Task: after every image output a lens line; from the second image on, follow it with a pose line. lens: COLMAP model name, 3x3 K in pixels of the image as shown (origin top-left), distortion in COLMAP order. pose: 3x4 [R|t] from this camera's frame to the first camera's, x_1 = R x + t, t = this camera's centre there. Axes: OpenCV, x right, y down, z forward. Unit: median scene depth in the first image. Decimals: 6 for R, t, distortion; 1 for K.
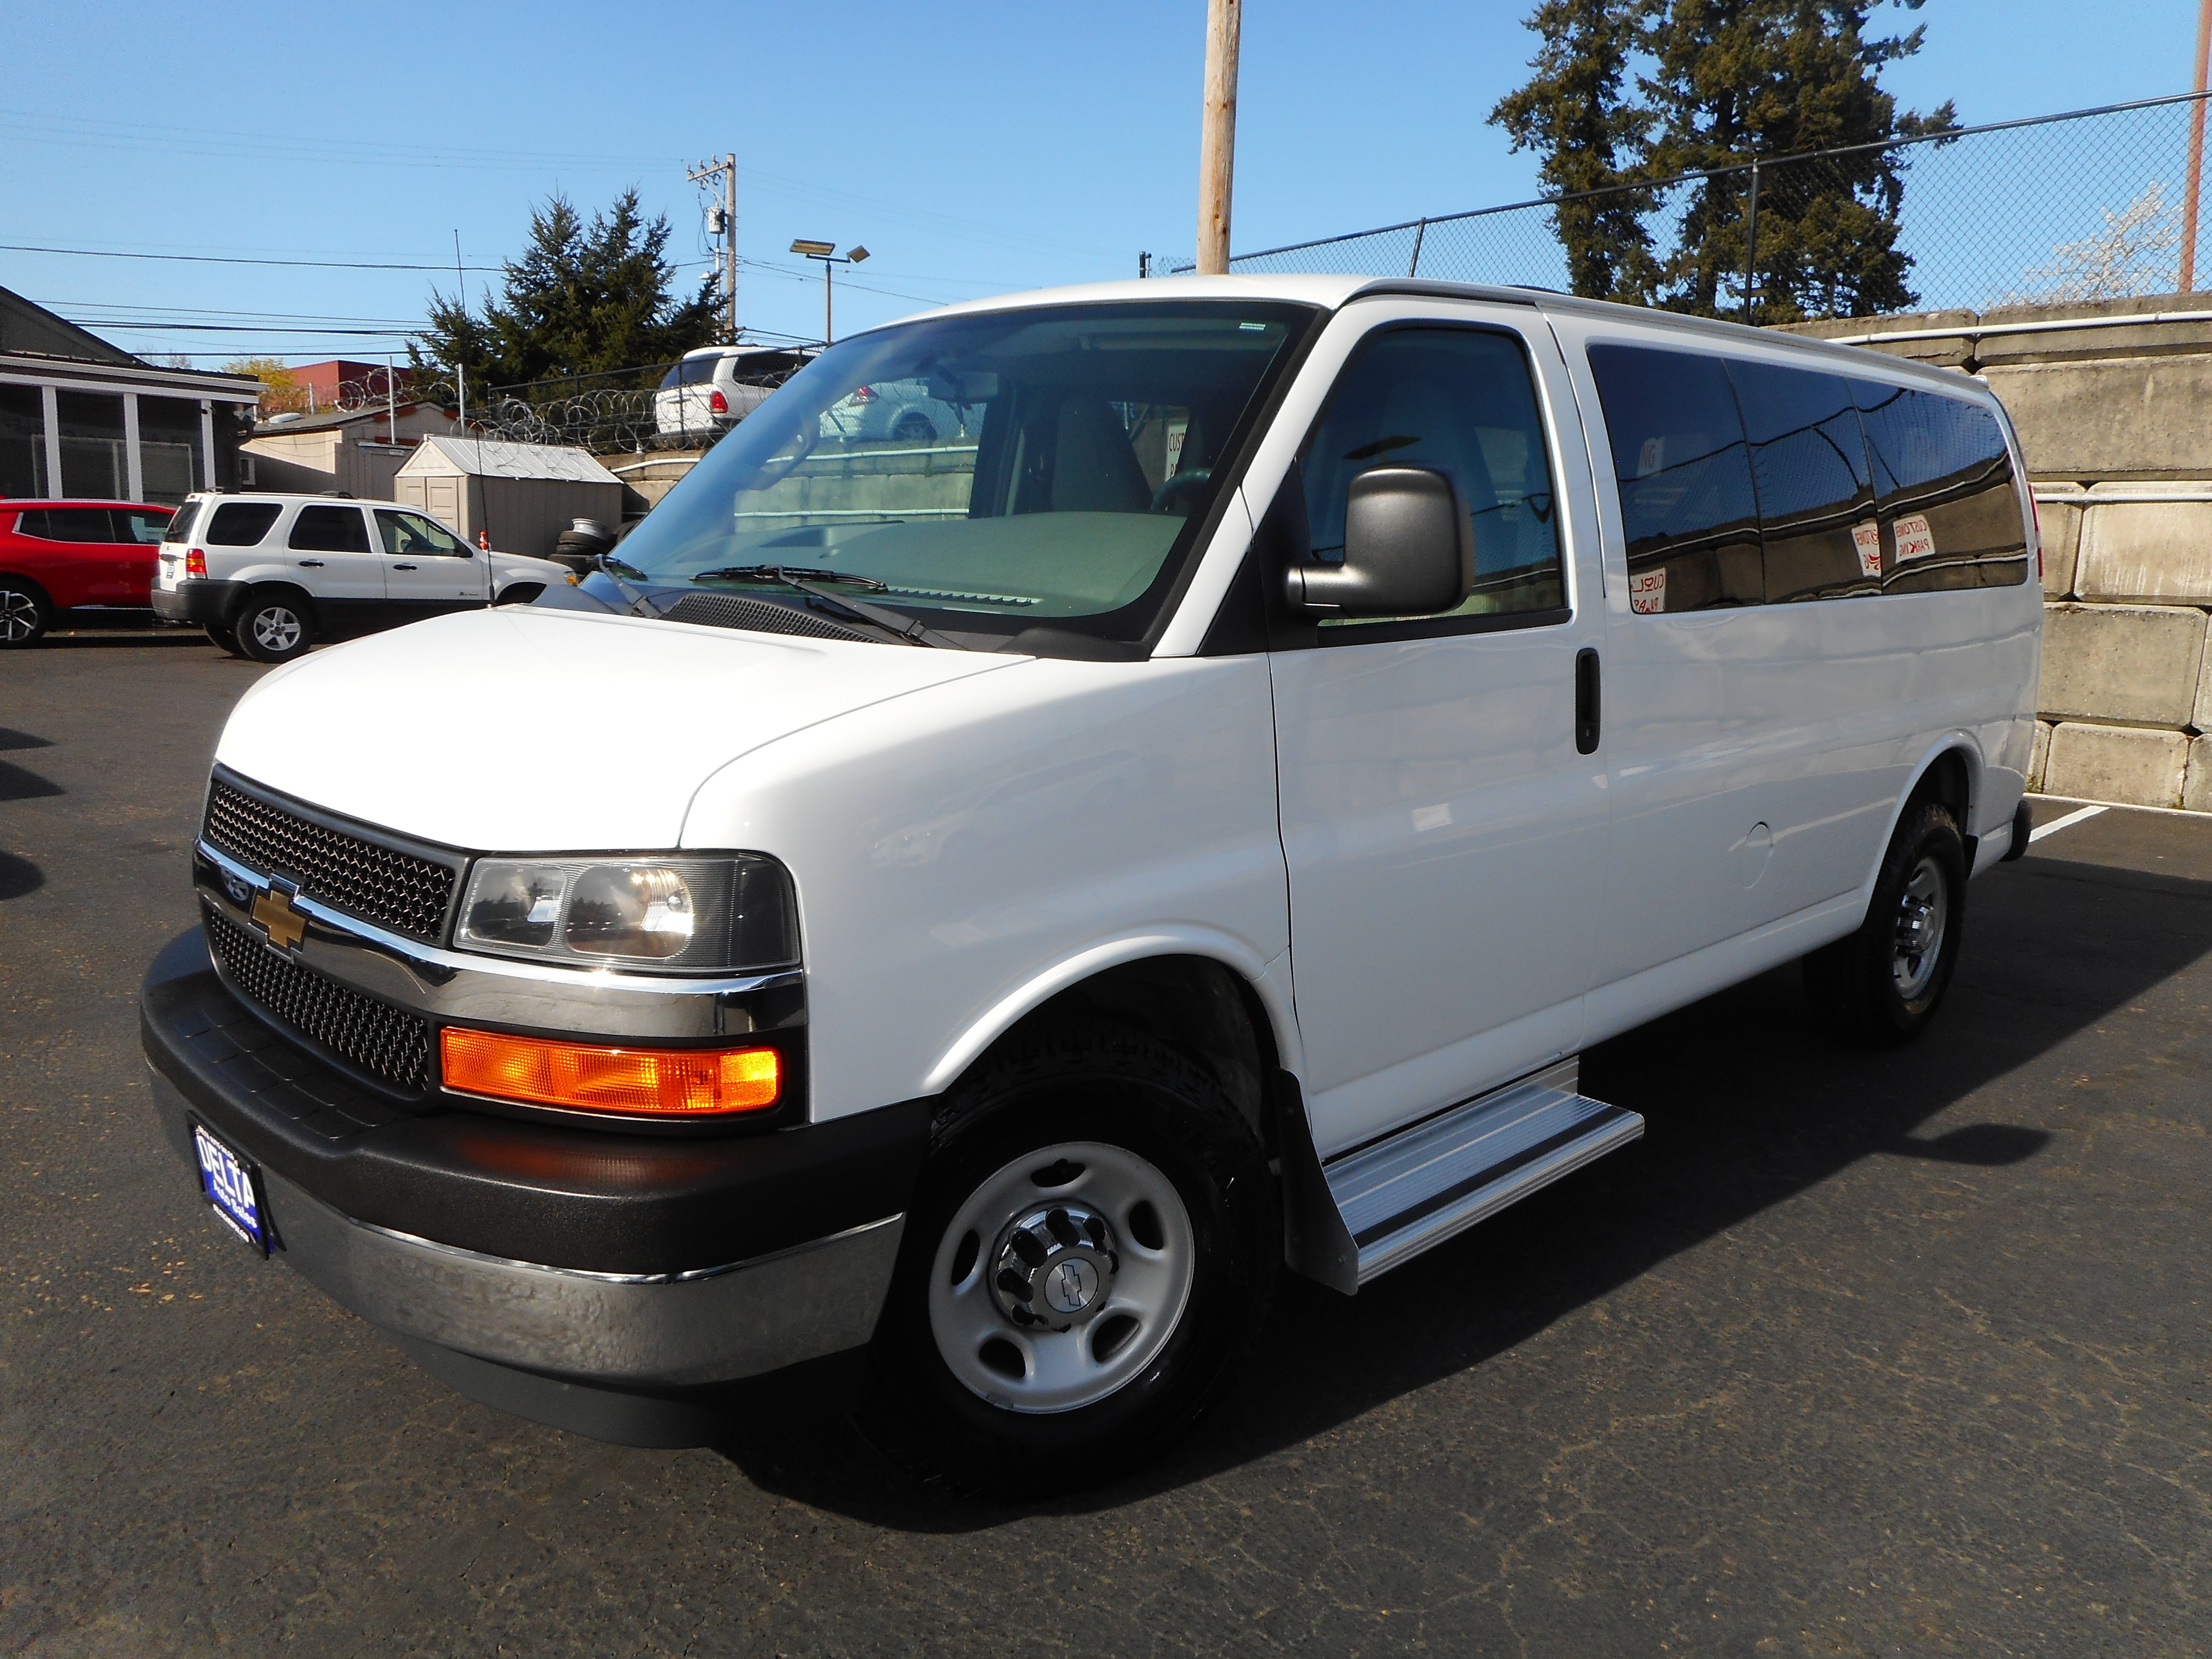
lens RADIAL K [[1605.4, 0, 1106.0], [0, 1605.4, 829.5], [0, 0, 1]] dist [-0.007939, 0.001252]
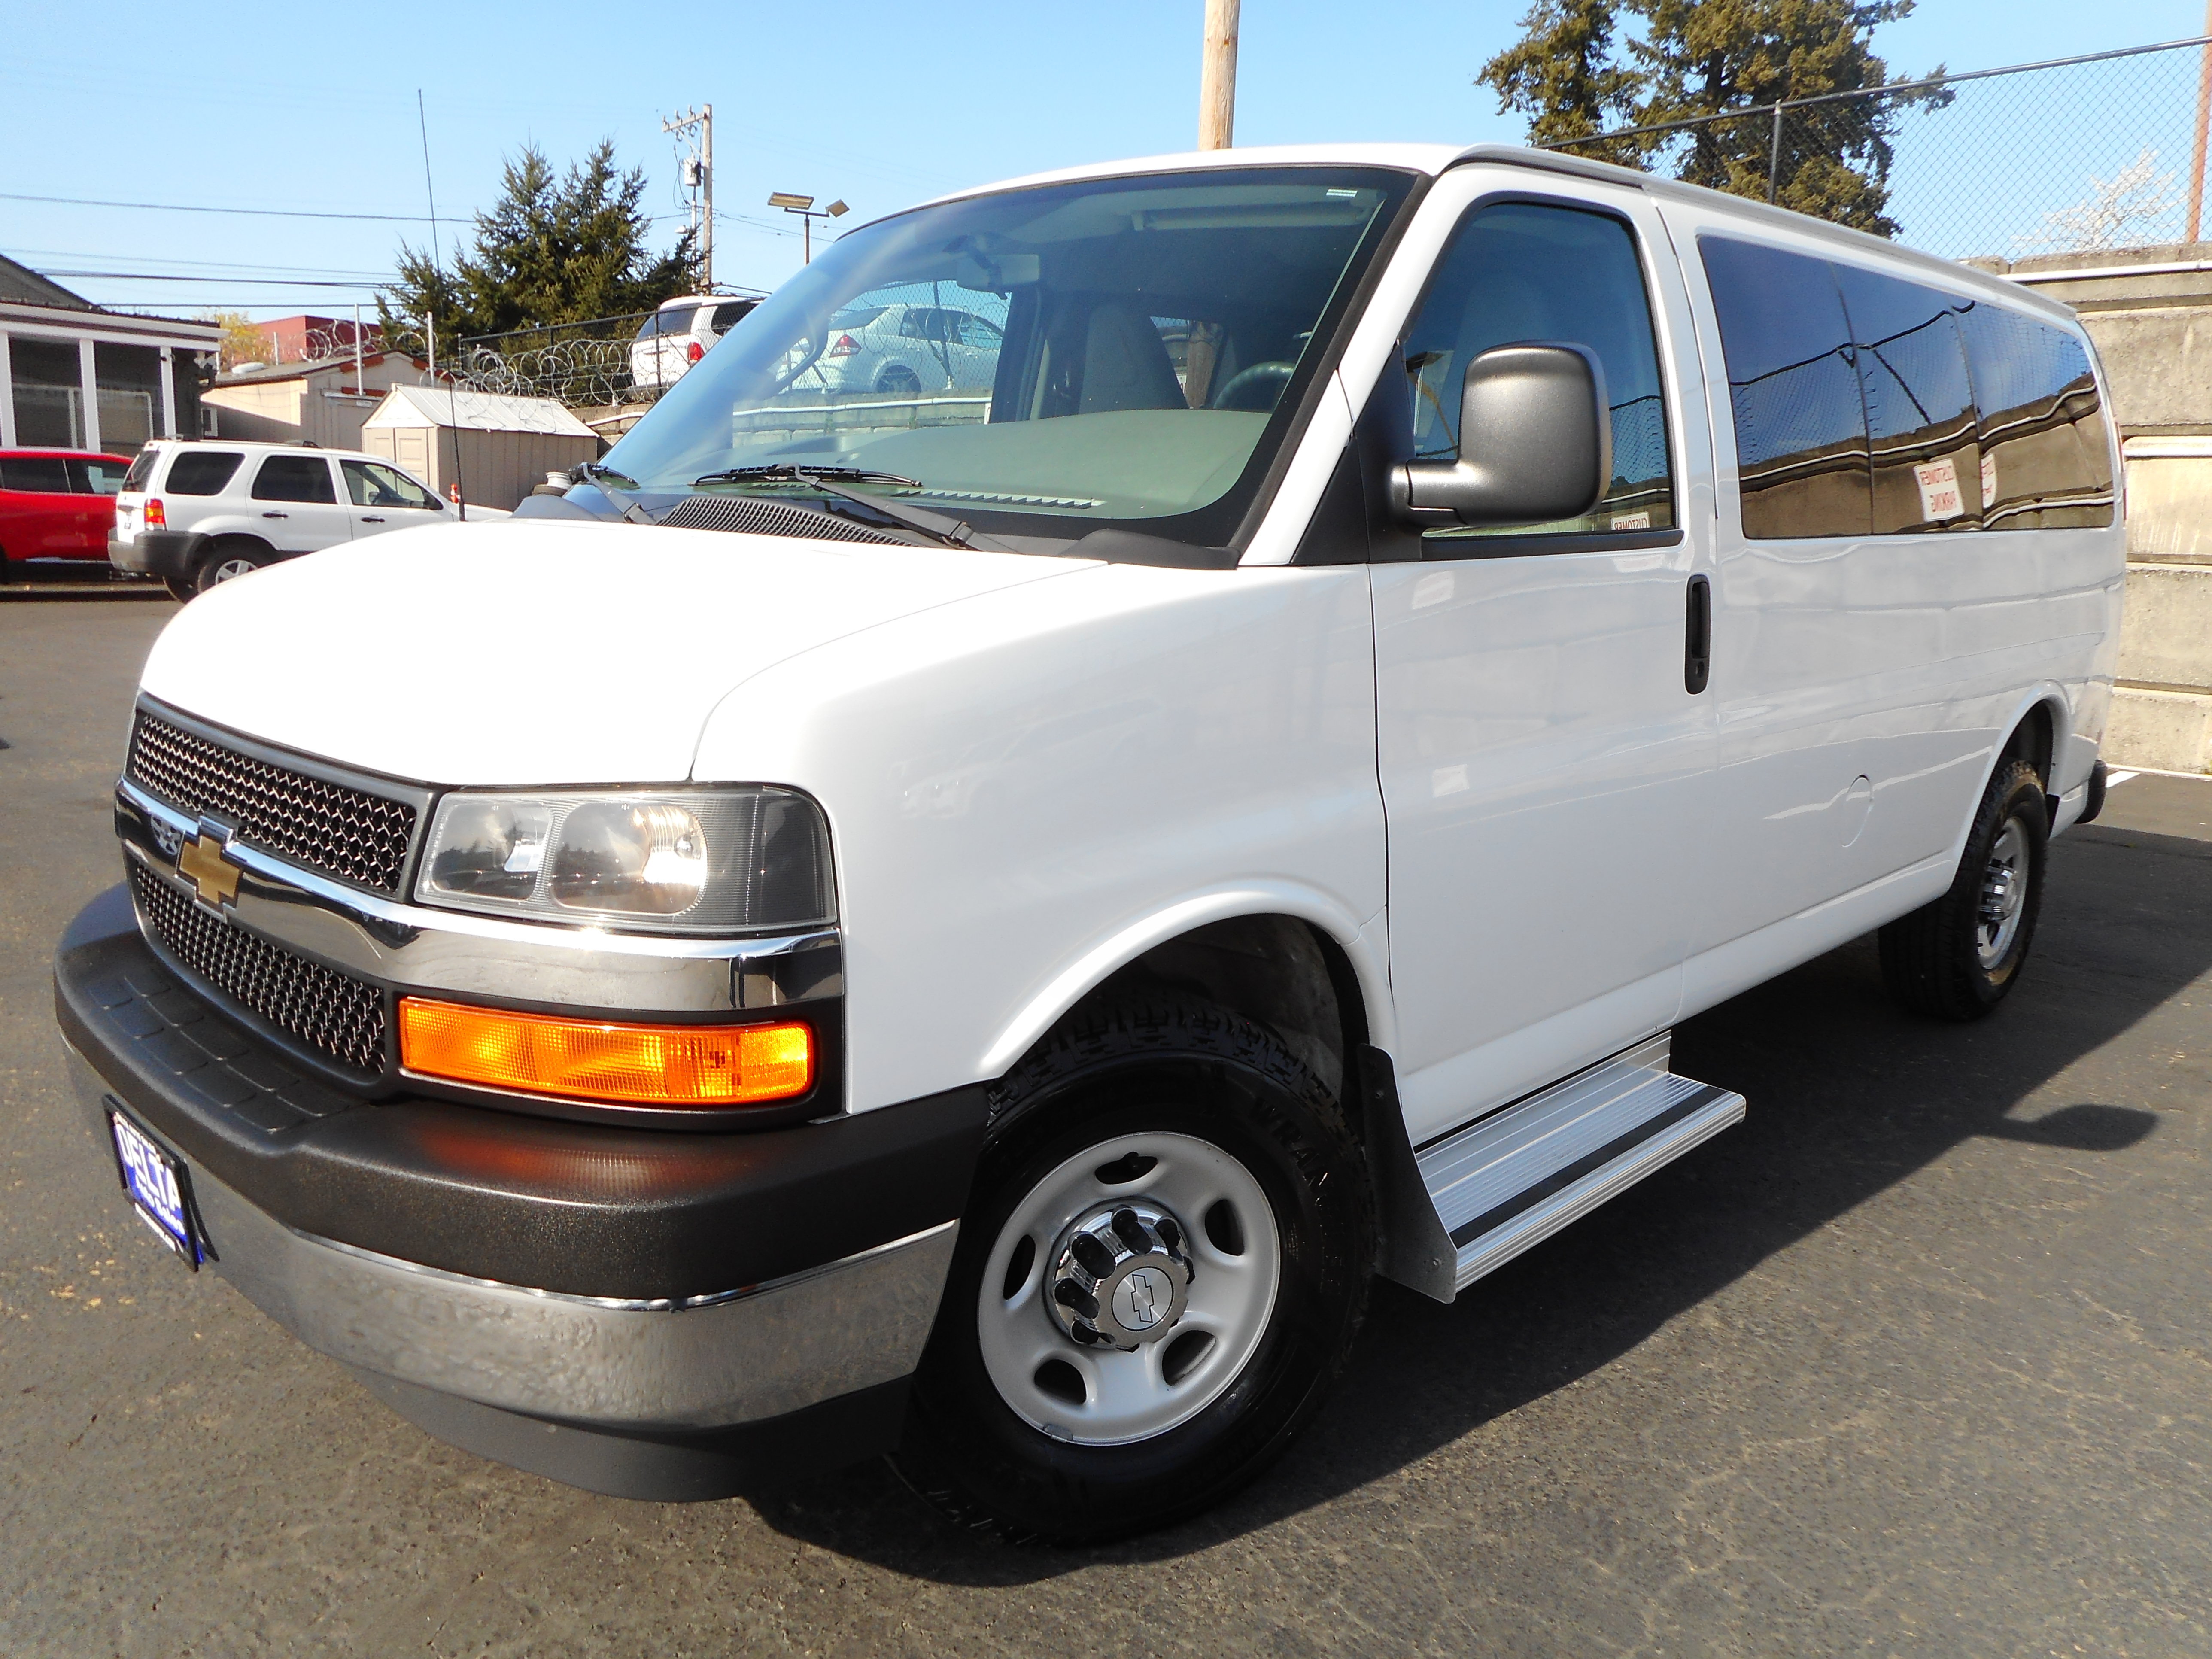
lens RADIAL K [[1611.8, 0, 1106.8], [0, 1611.8, 830.5], [0, 0, 1]] dist [-0.004607, 0.000526]
pose [[0.999899, 0.004002, 0.013622, -0.037711], [-0.004280, 0.999782, 0.020424, 0.011252], [-0.013538, -0.020480, 0.999699, 0.101443]]
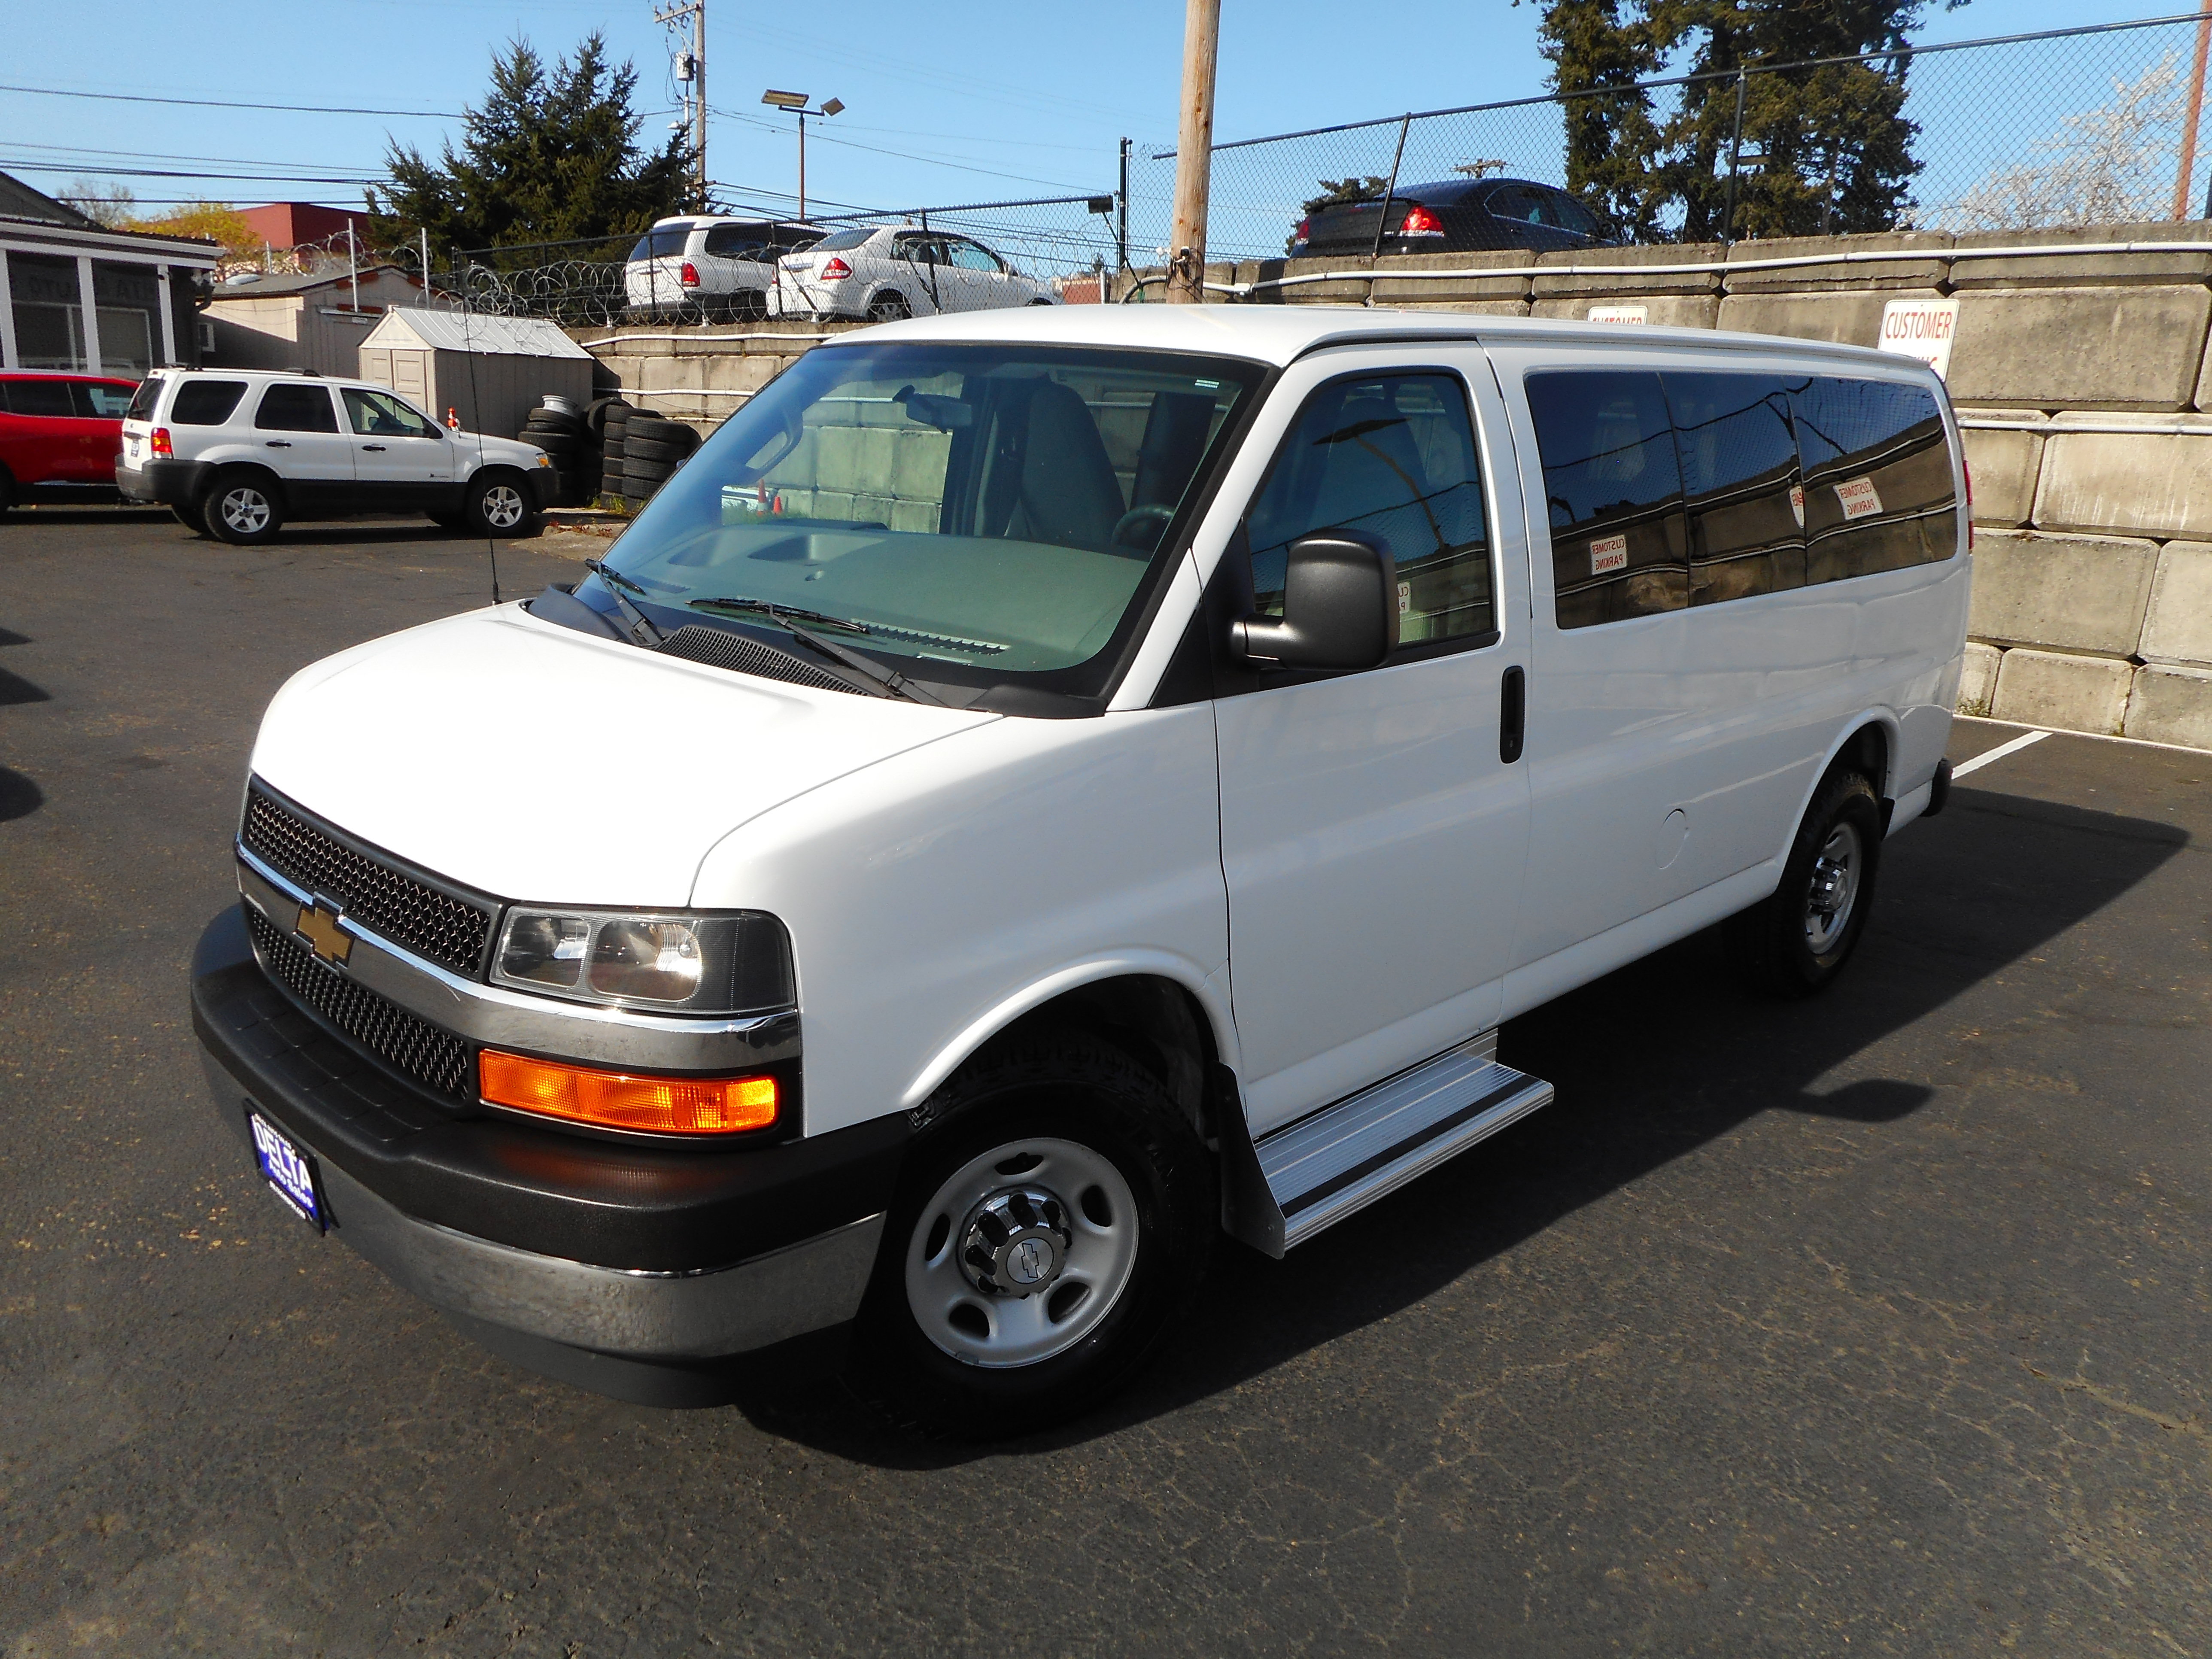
lens RADIAL K [[1611.8, 0, 1106.8], [0, 1611.8, 830.5], [0, 0, 1]] dist [-0.004607, 0.000526]
pose [[0.999784, 0.012783, 0.016357, 0.007236], [-0.014061, 0.996652, 0.080544, -0.081437], [-0.015273, -0.080757, 0.996617, -0.086269]]
